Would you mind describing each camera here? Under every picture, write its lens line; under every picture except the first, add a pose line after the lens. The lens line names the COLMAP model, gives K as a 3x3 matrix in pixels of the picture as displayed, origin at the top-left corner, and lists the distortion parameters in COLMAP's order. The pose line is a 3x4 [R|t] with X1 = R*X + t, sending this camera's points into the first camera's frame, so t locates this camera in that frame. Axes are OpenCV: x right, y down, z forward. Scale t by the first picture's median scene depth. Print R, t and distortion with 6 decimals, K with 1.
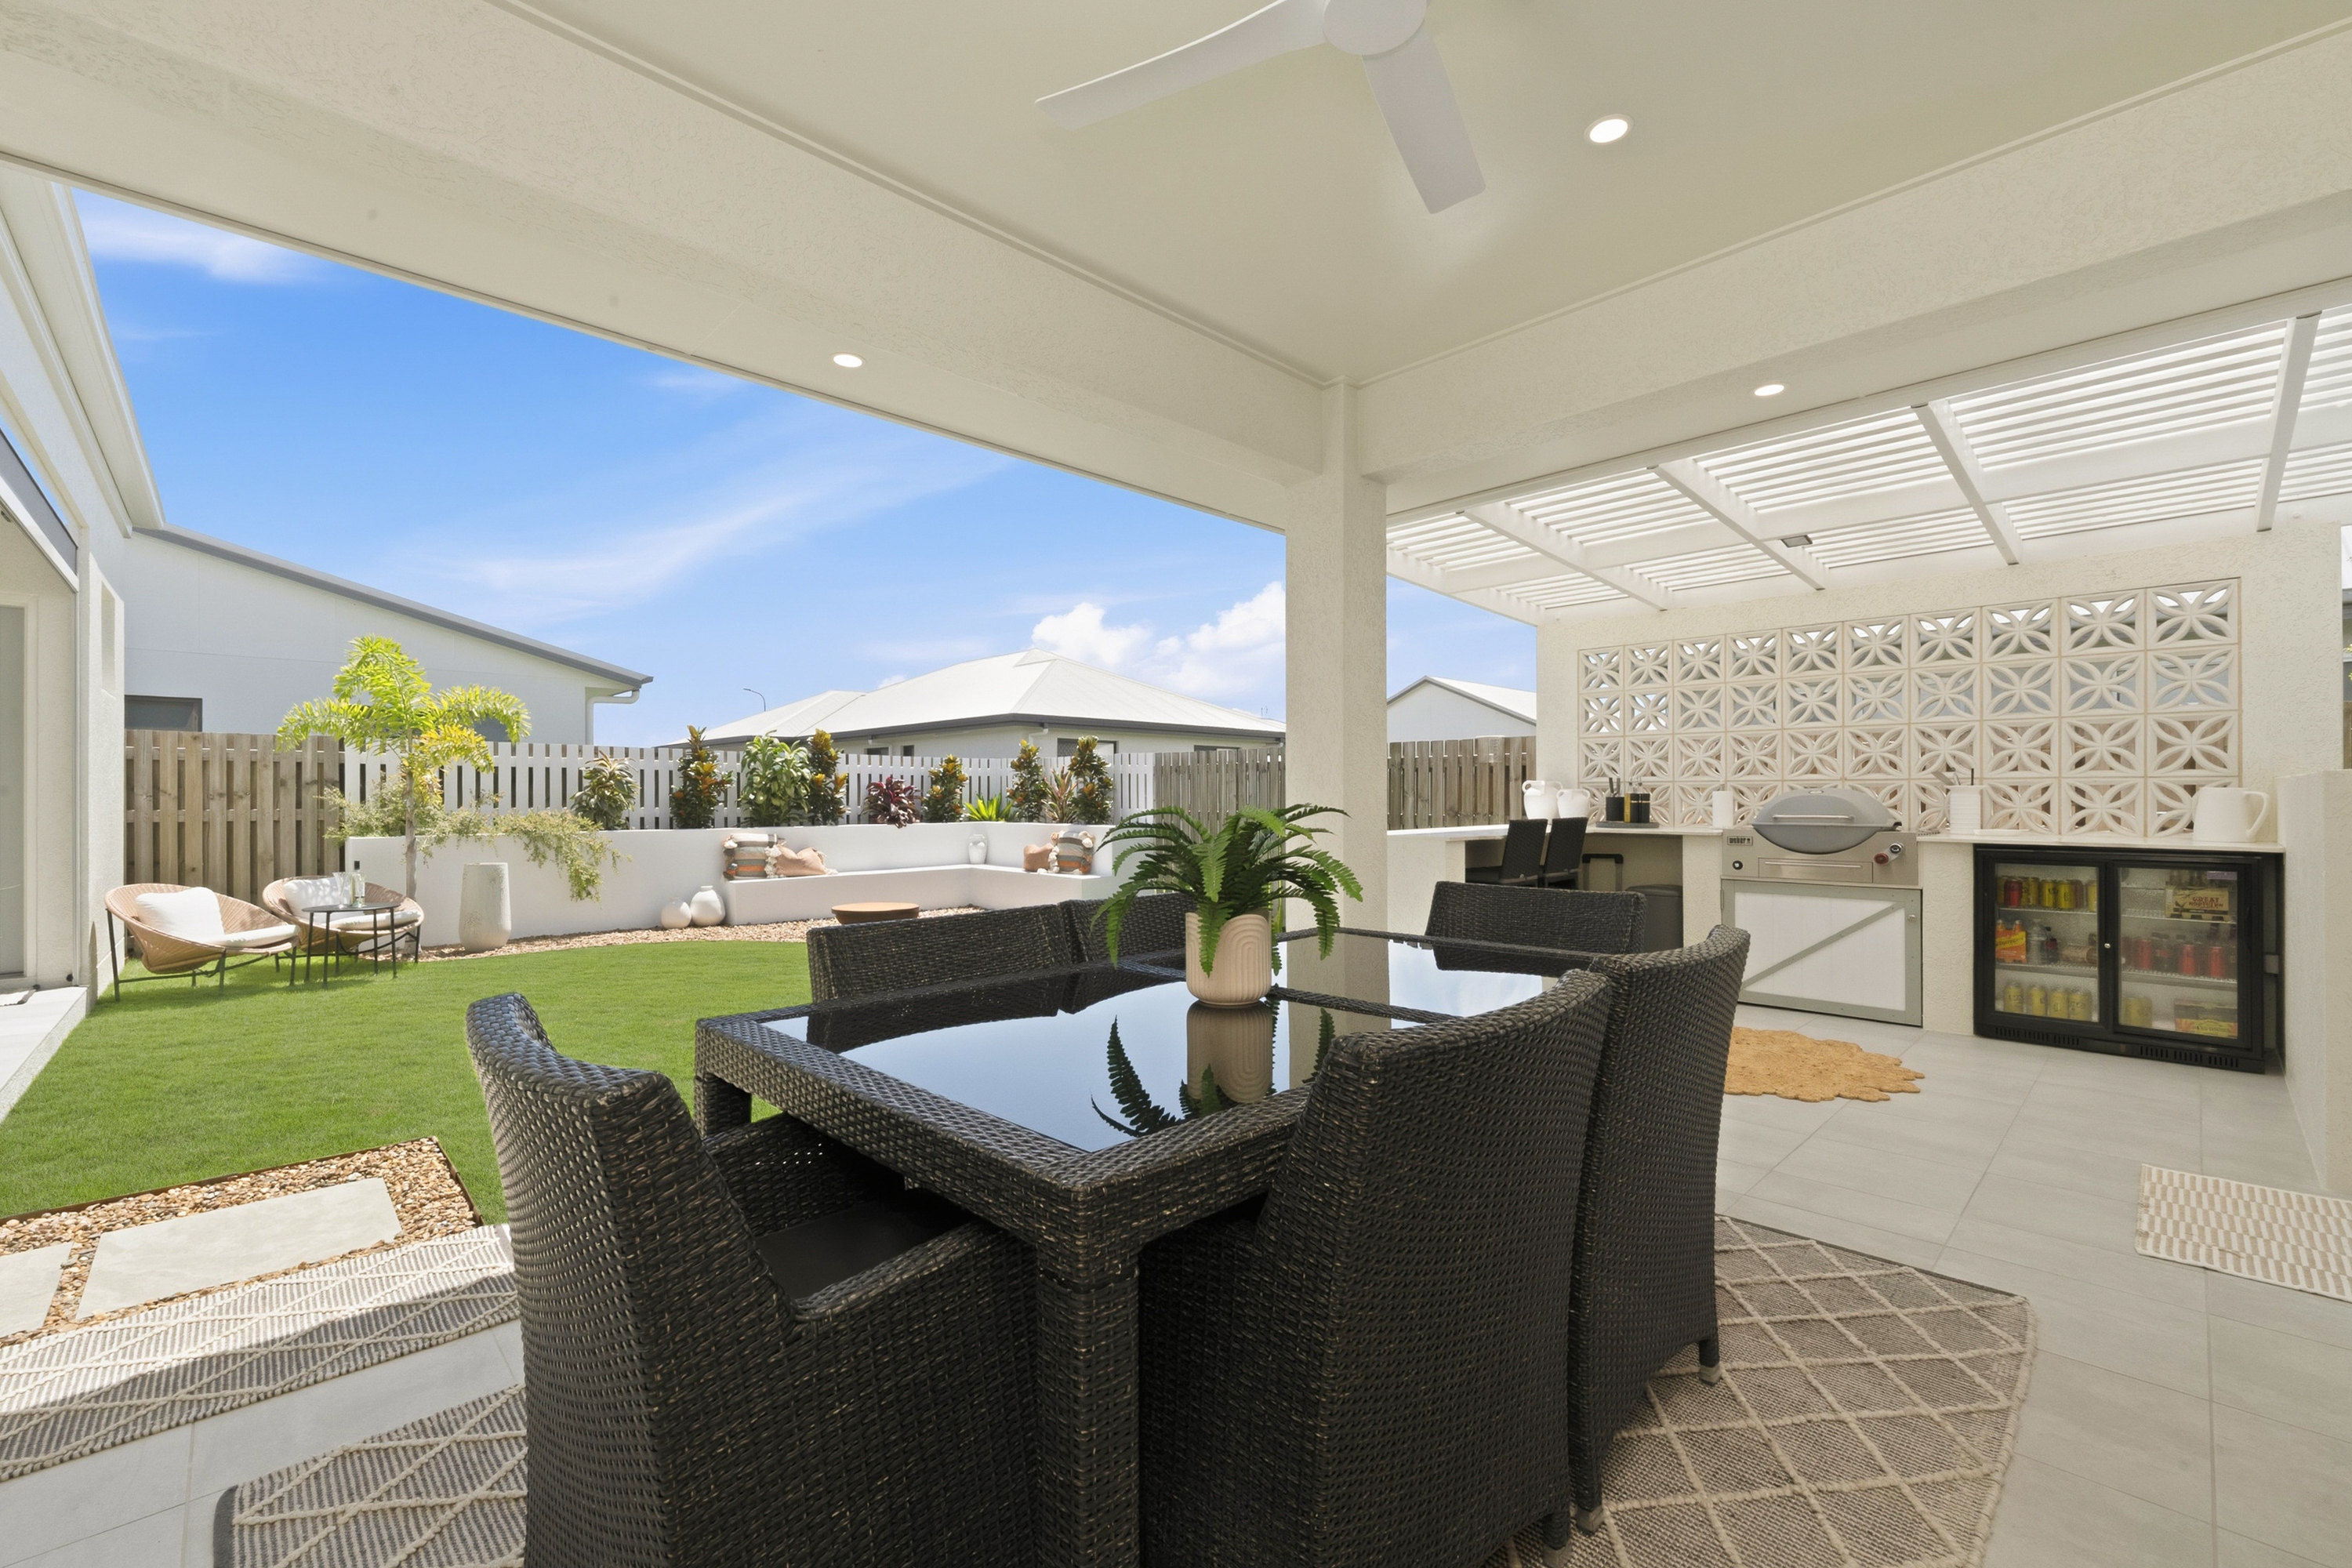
lens RADIAL K [[960.7, 0, 1176.0], [0, 960.7, 784.0], [0, 0, 1]] dist [0.016239, 0.000040]
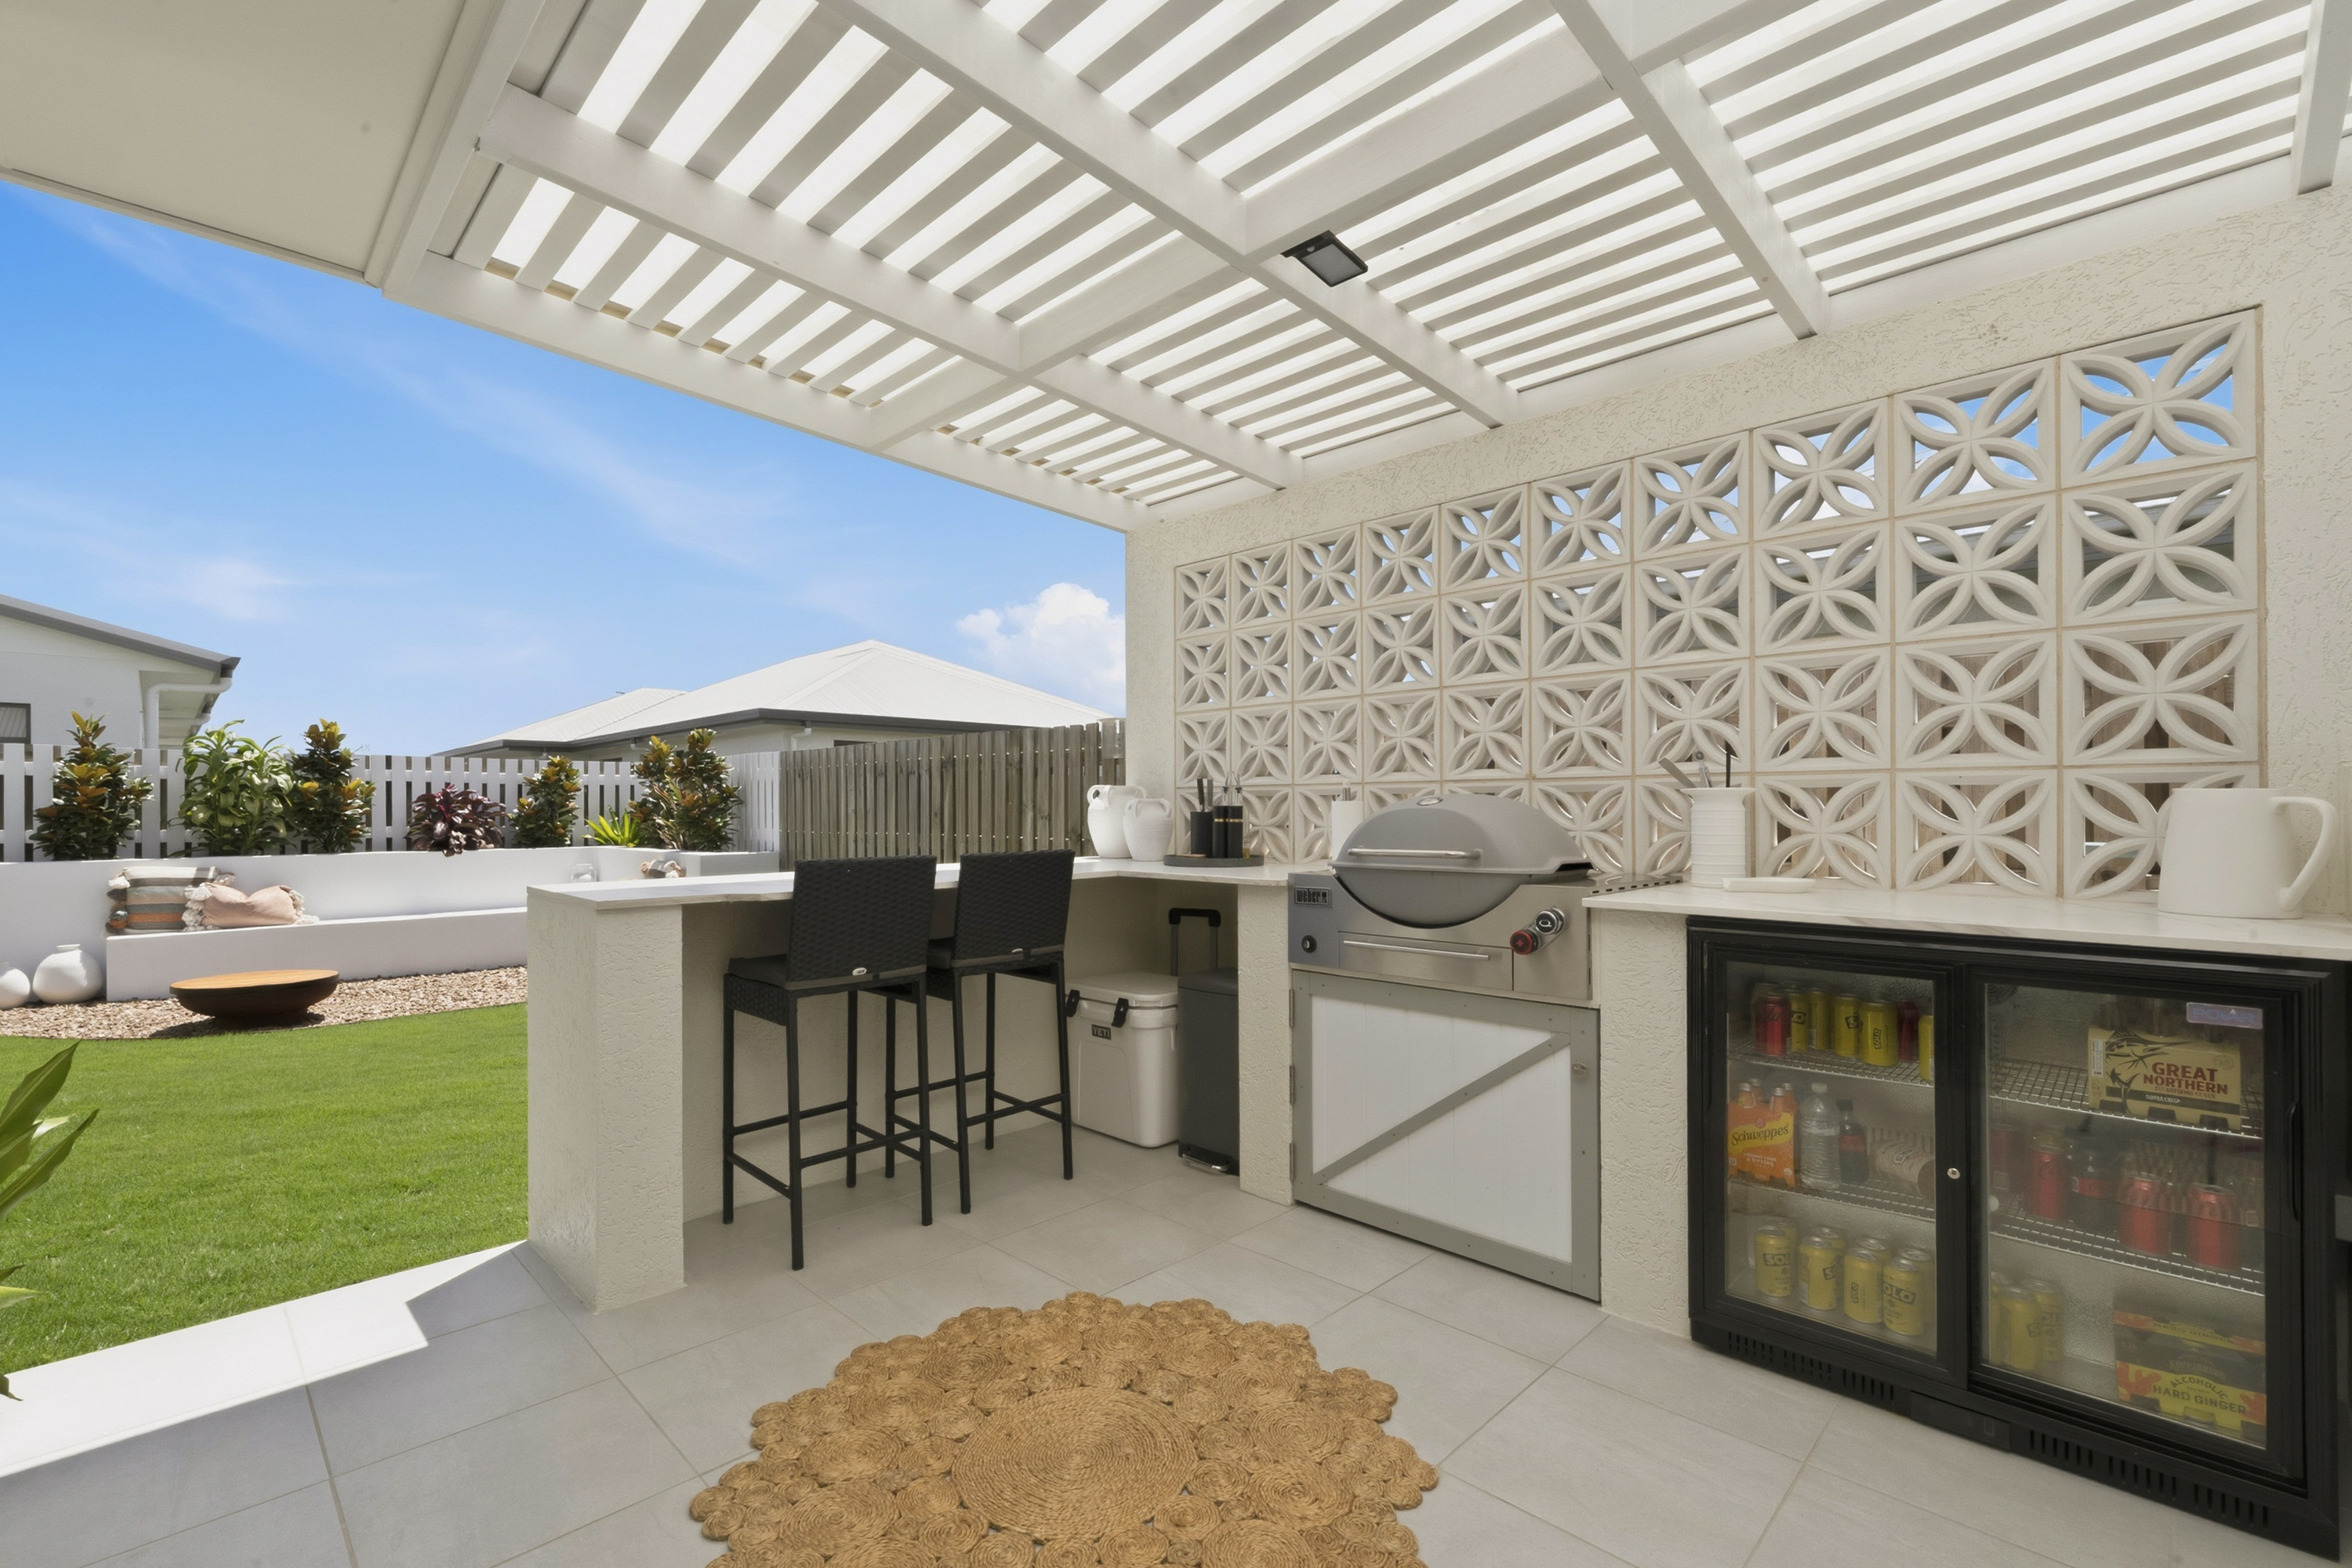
lens RADIAL K [[1005.9, 0, 1167.6], [0, 1005.9, 793.4], [0, 0, 1]] dist [0.010179, -0.000029]
pose [[0.999890, -0.002256, 0.014637, 0.490611], [0.002318, 0.999989, -0.004187, 0.005656], [-0.014627, 0.004220, 0.999884, 0.458680]]
